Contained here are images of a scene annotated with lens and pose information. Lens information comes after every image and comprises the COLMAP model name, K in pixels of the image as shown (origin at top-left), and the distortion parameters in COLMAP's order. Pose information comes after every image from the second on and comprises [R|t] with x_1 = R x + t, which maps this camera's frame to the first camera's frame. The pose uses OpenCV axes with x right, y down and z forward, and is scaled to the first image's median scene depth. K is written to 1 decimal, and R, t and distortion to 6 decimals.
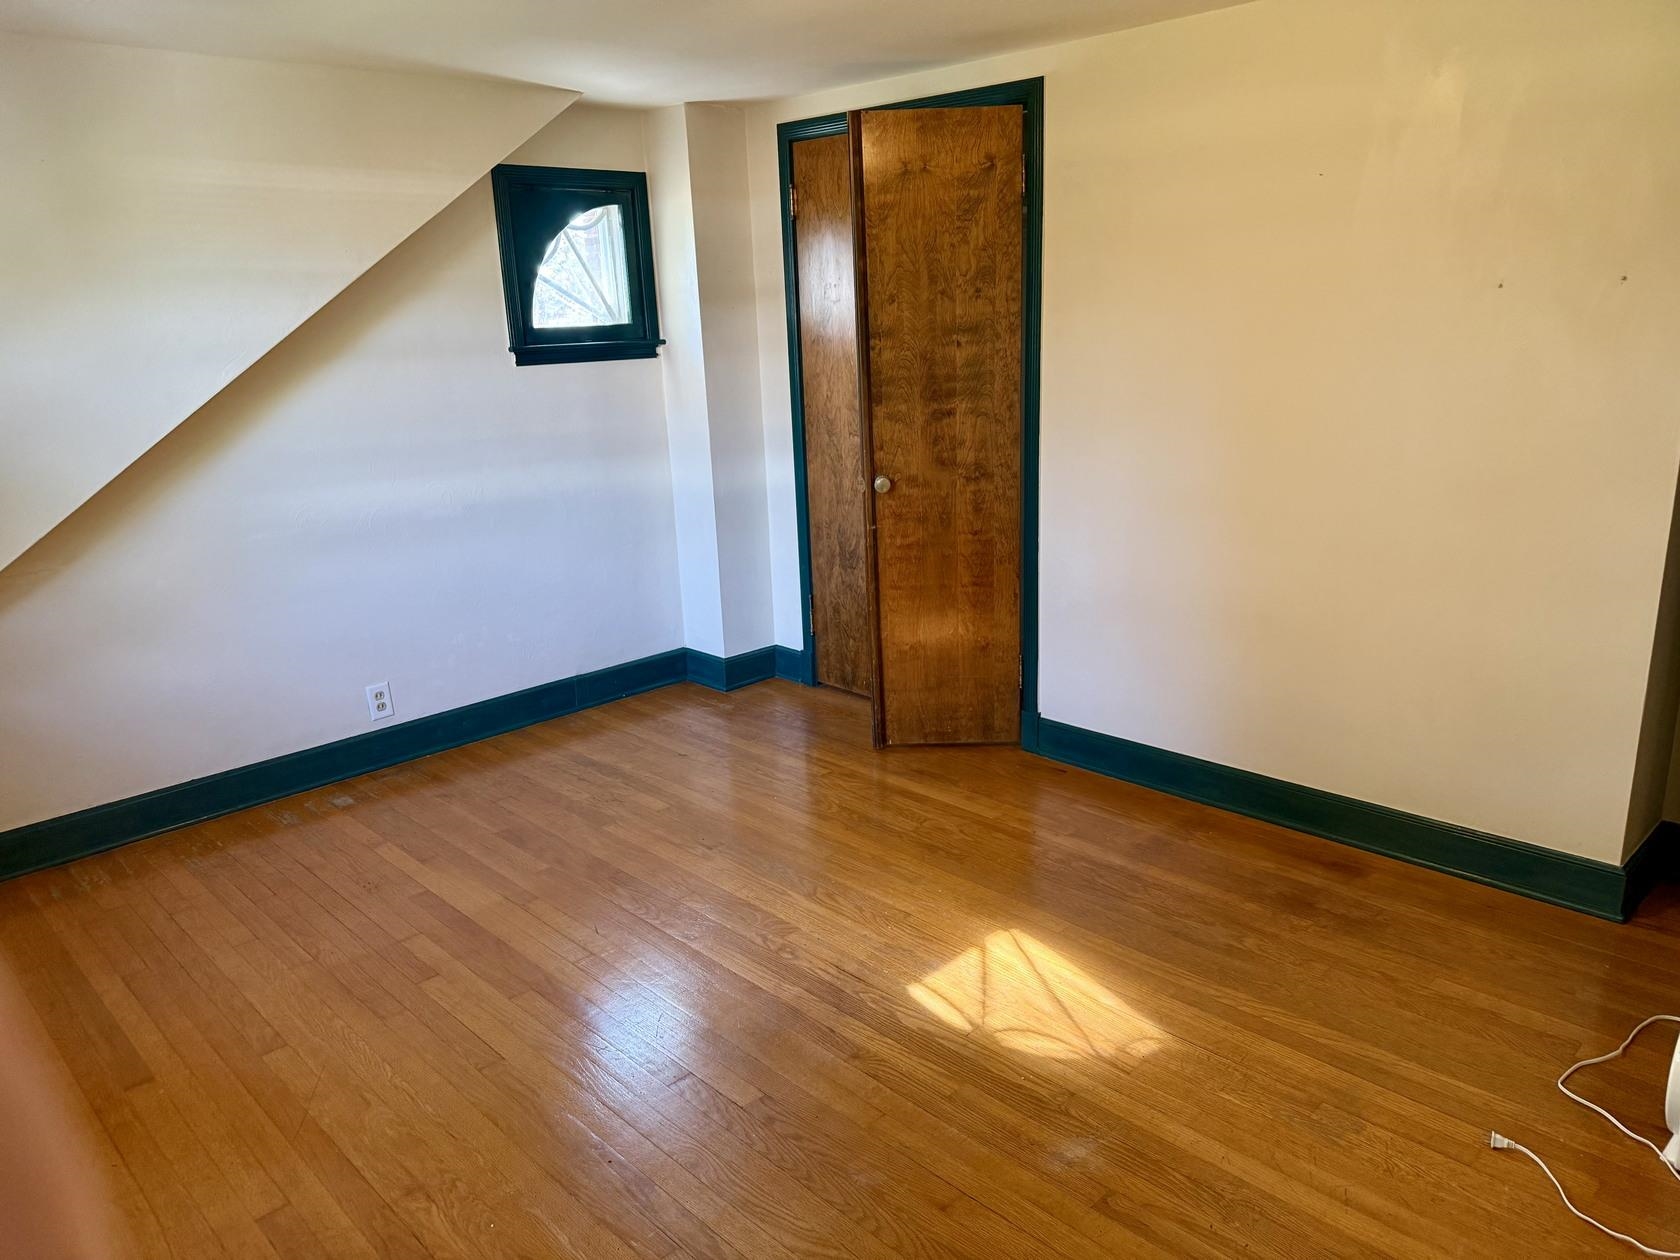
lens RADIAL K [[1175.0, 0, 843.3], [0, 1175.0, 638.5], [0, 0, 1]] dist [0.079676, -0.109537]
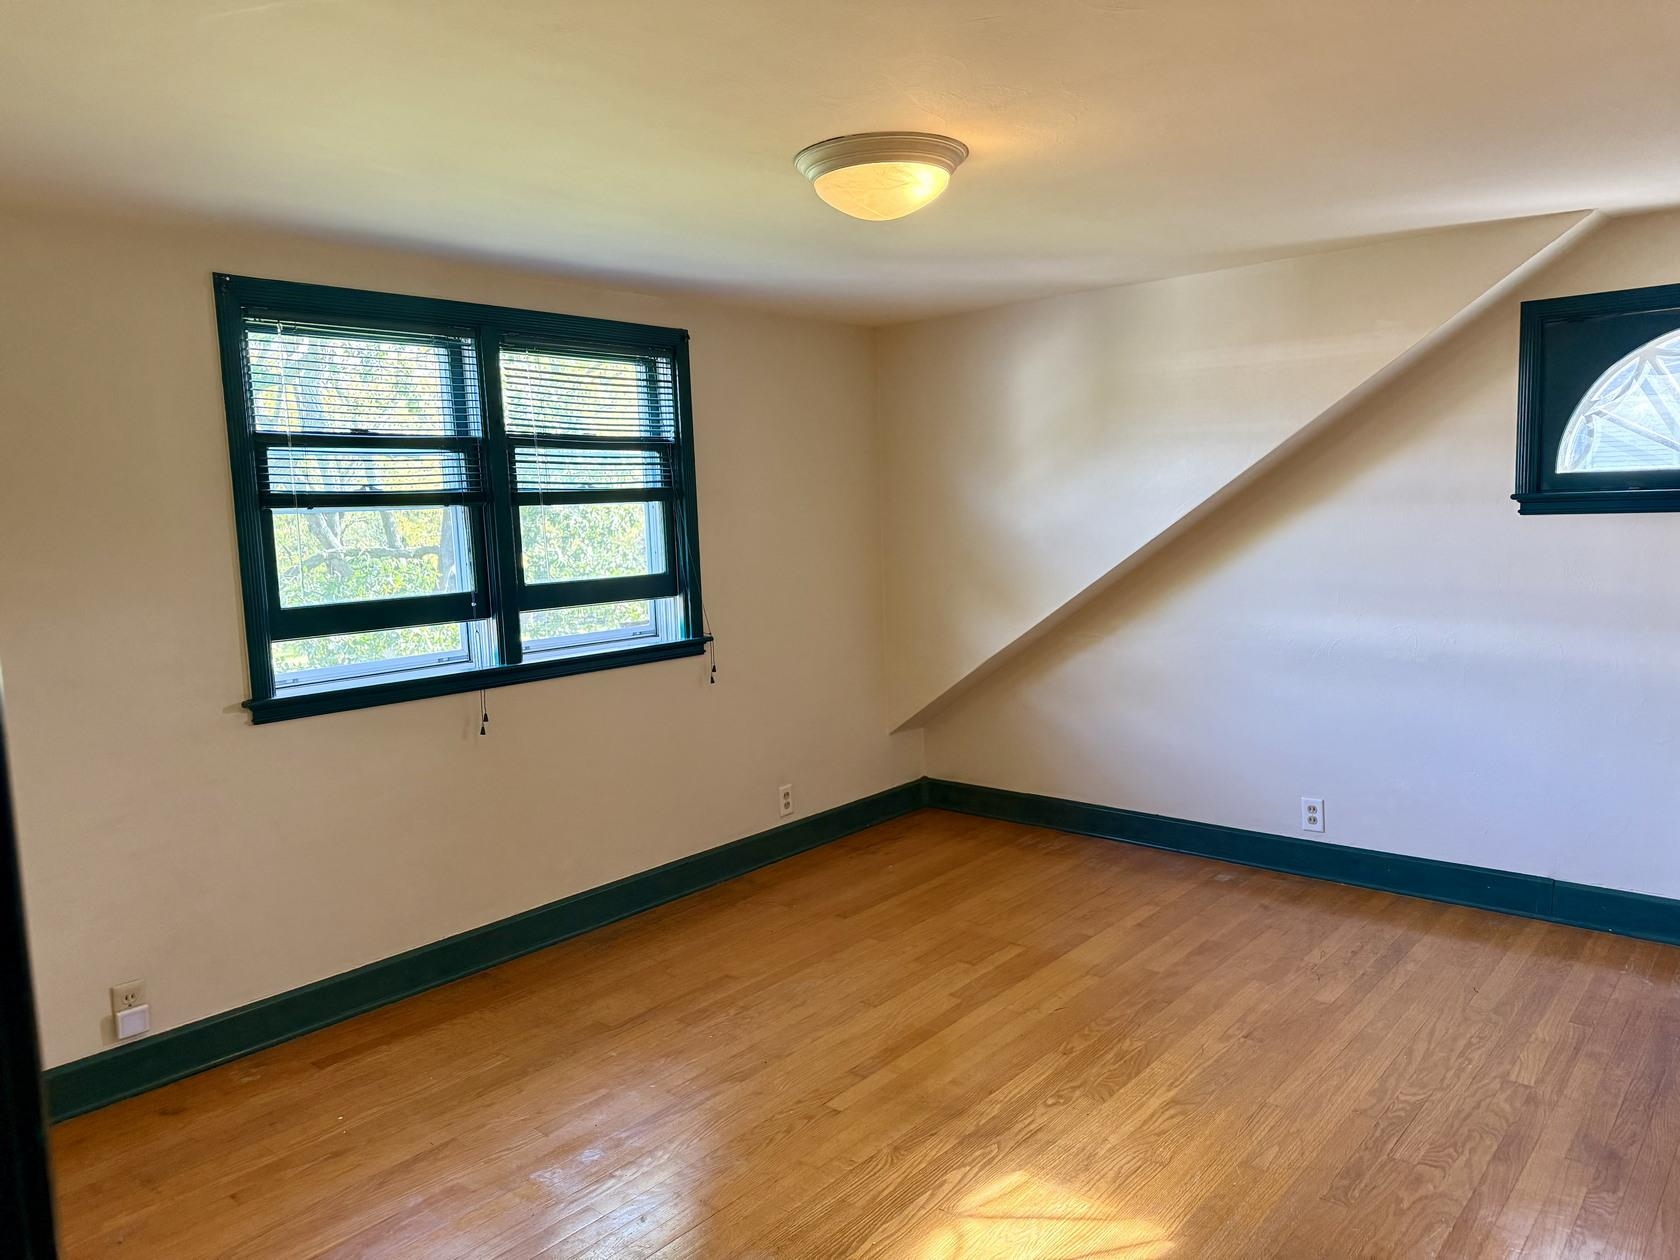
lens RADIAL K [[1175.0, 0, 841.7], [0, 1175.0, 628.7], [0, 0, 1]] dist [0.079676, -0.109537]
pose [[0.069431, 0.141662, -0.987477, 0.641556], [-0.237650, 0.963716, 0.121544, -0.144478], [0.968866, 0.226235, 0.100578, 0.462861]]
